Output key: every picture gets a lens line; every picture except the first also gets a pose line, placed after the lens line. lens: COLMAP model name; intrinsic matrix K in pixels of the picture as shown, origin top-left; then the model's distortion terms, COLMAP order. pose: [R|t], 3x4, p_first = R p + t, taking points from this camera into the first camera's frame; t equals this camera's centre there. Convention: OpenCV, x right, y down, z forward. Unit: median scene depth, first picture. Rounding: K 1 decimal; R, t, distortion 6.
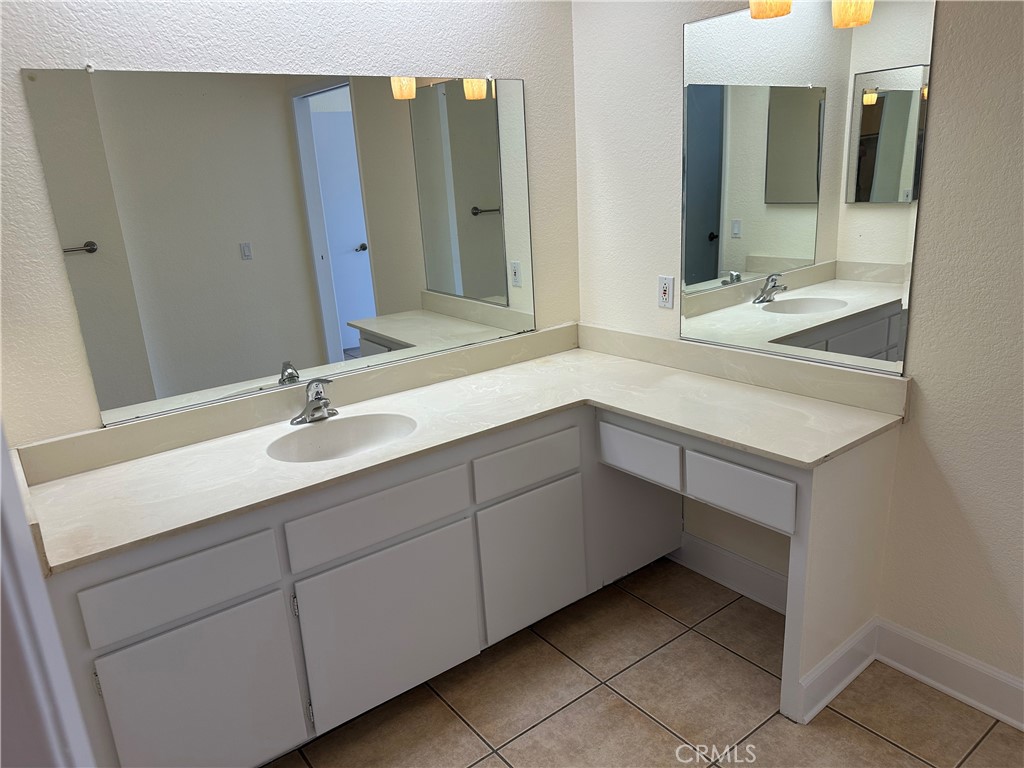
lens RADIAL K [[733.8, 0, 510.0], [0, 733.8, 381.1], [0, 0, 1]] dist [0.117010, -0.117214]
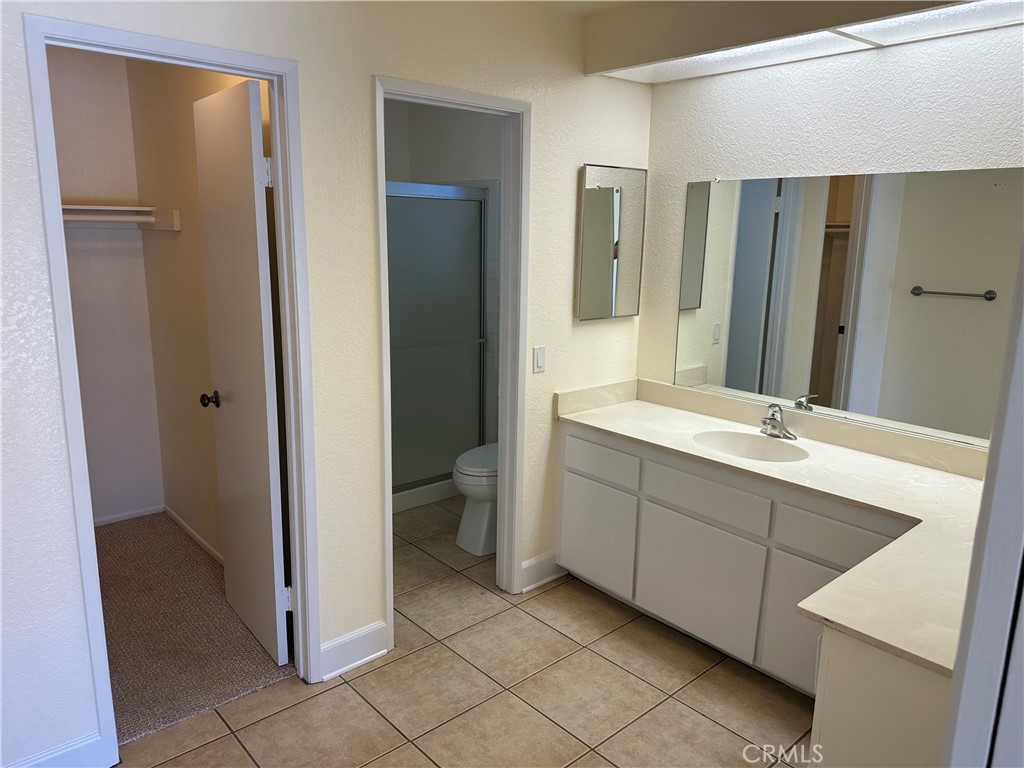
lens RADIAL K [[721.0, 0, 513.8], [0, 721.0, 386.9], [0, 0, 1]] dist [0.138728, -0.202824]
pose [[0.070590, 0.276325, -0.958468, 0.937720], [-0.297564, 0.922950, 0.244170, -0.209317], [0.952089, 0.267970, 0.147375, 0.370186]]
